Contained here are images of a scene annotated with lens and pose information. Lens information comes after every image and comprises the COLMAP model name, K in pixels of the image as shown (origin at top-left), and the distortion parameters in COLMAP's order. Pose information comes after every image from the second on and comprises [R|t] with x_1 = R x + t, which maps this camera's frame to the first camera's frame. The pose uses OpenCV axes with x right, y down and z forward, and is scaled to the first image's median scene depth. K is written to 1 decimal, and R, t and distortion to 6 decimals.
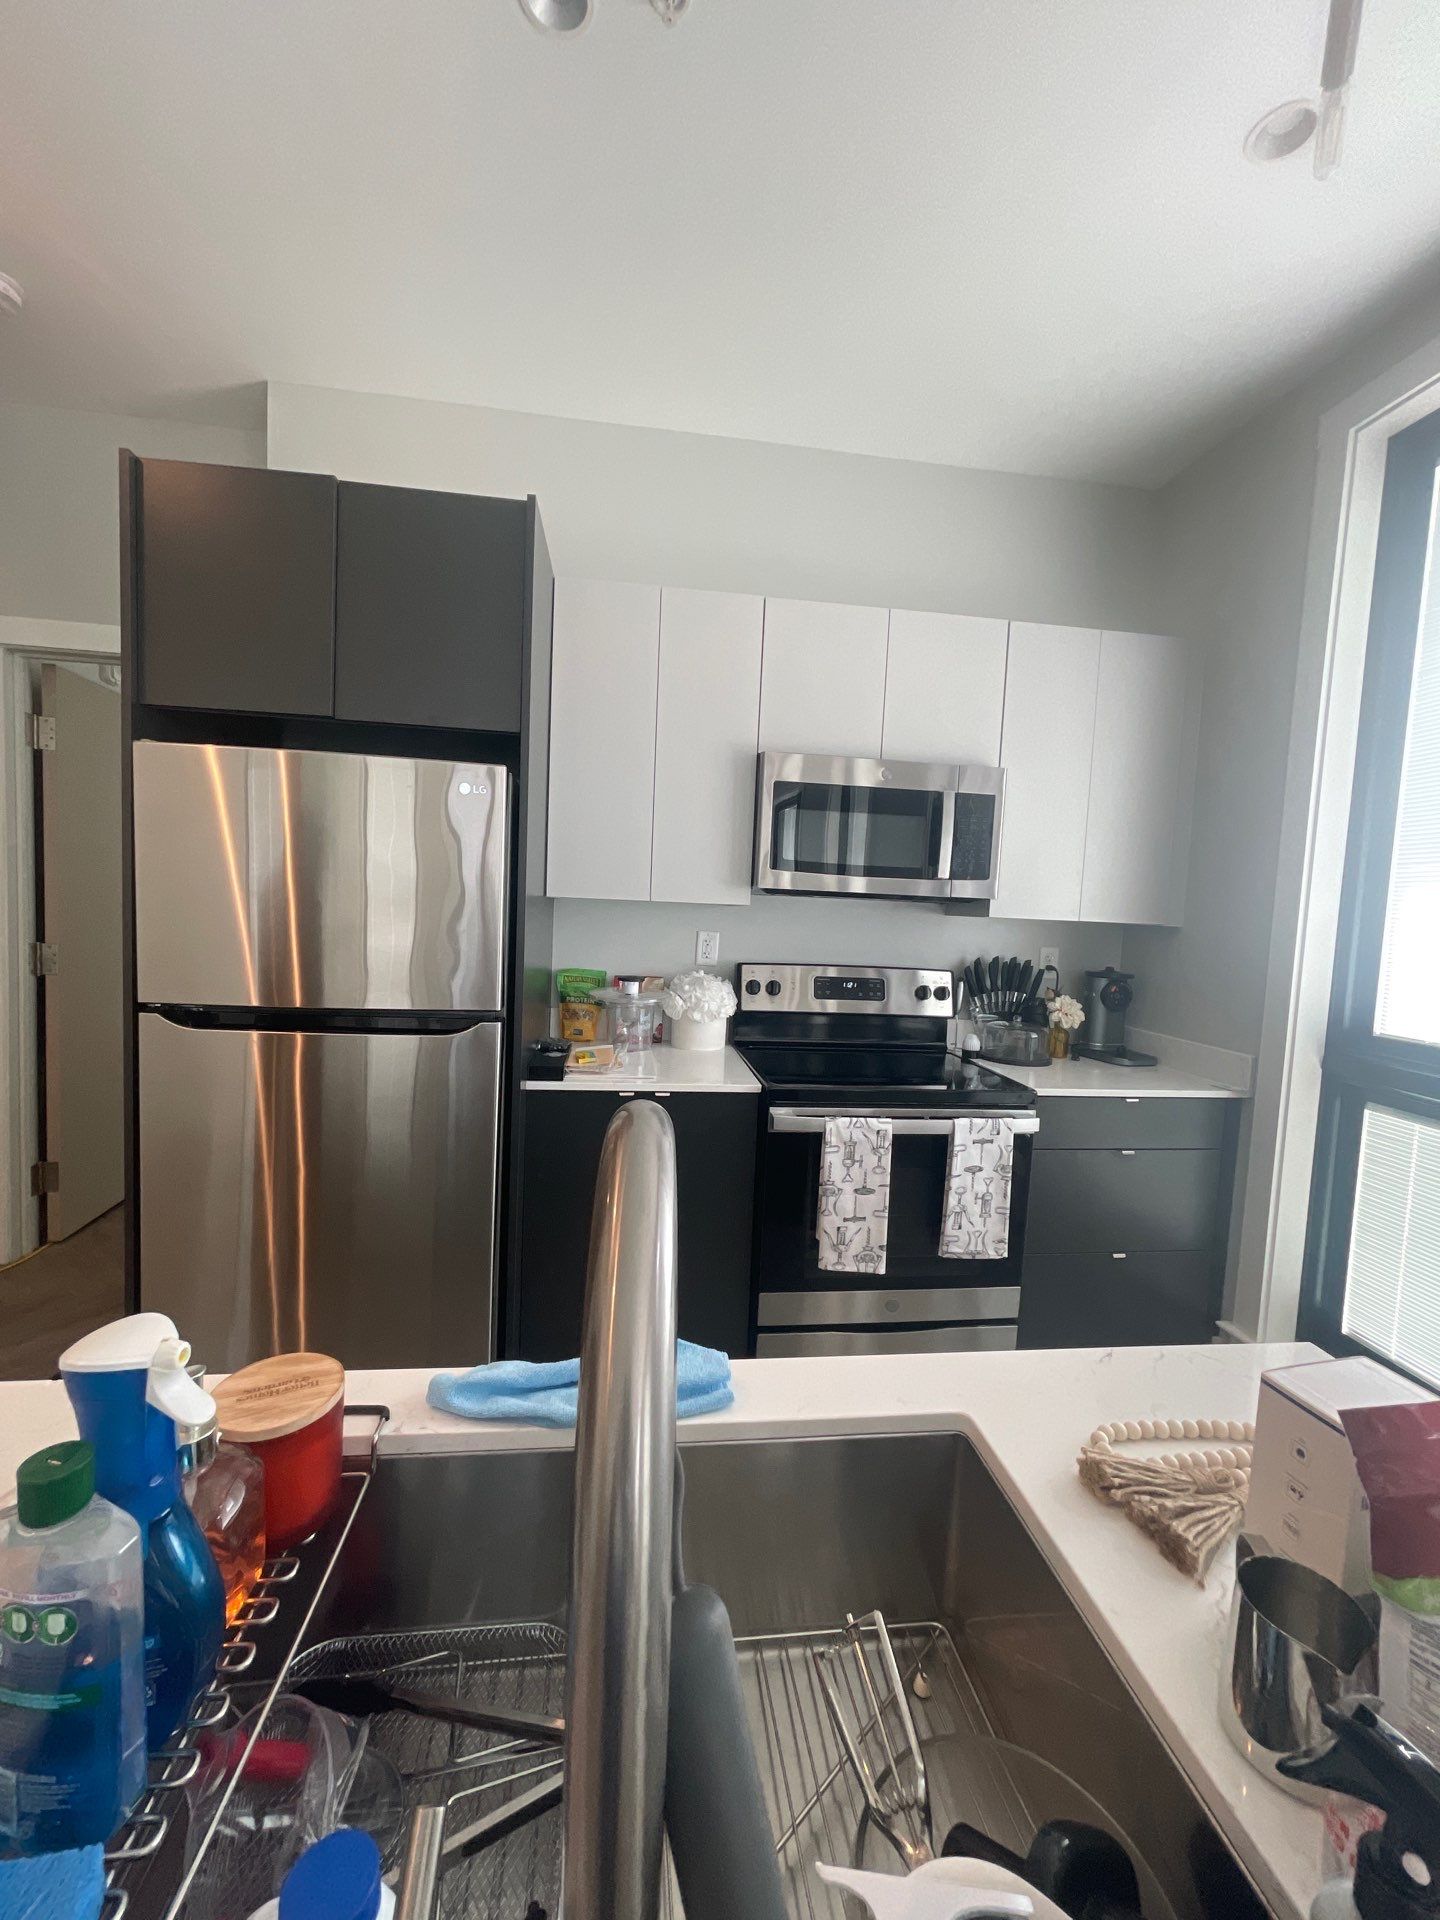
lens RADIAL K [[770.4, 0, 732.9], [0, 770.4, 963.7], [0, 0, 1]] dist [-0.015984, 0.005602]
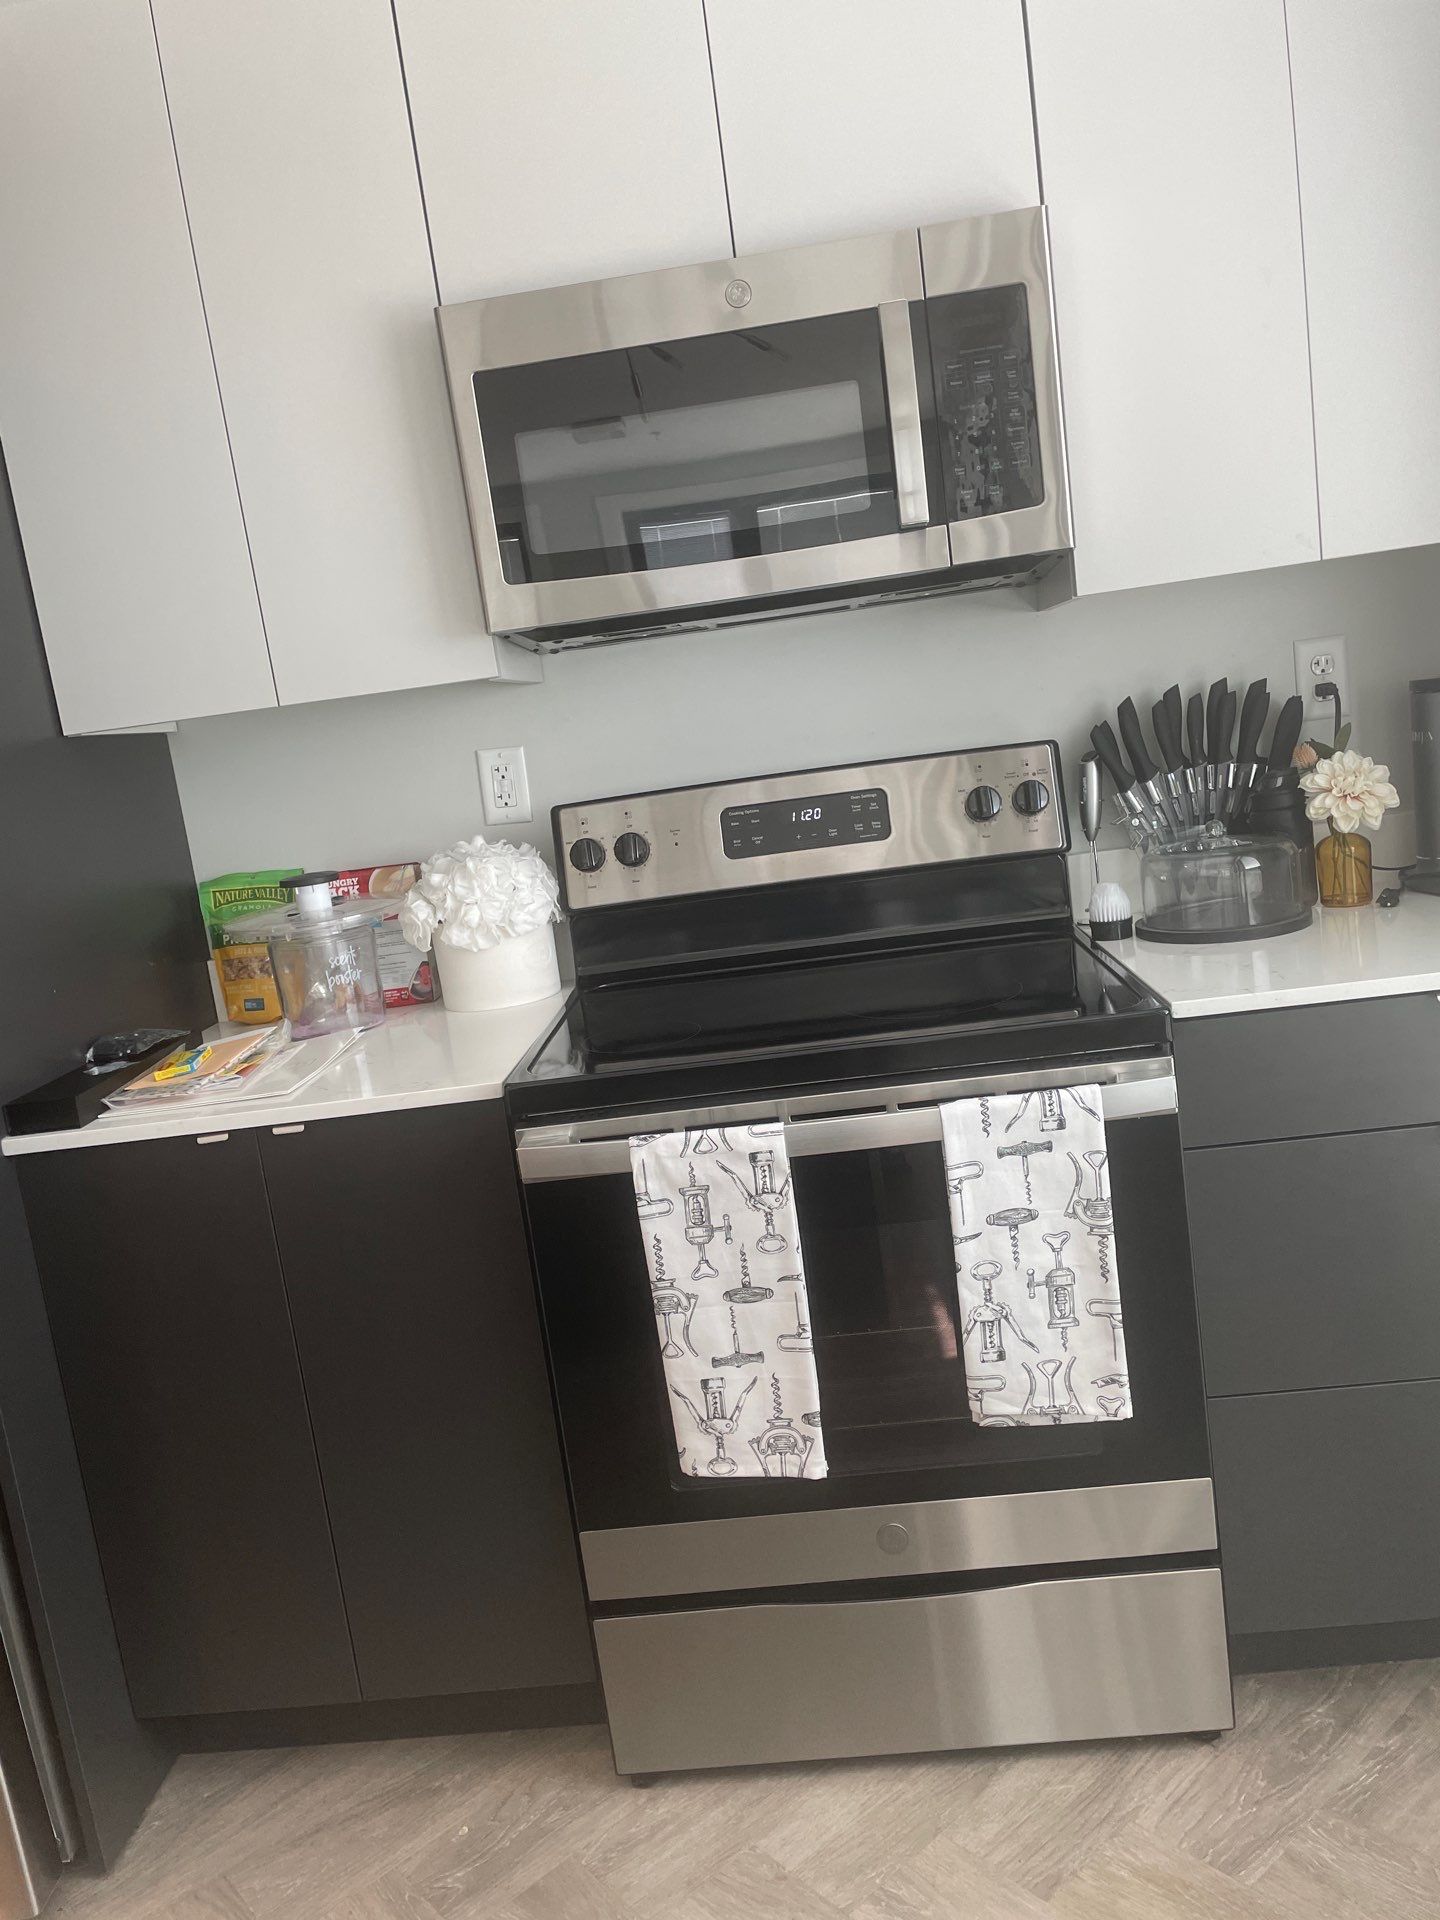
lens RADIAL K [[1456.9, 0, 750.3], [0, 1456.9, 945.2], [0, 0, 1]] dist [0.014466, 0.005774]
pose [[0.963700, -0.142850, -0.225557, 0.372253], [0.163672, 0.983553, 0.076391, 0.040536], [0.210934, -0.110535, 0.971230, 0.223966]]
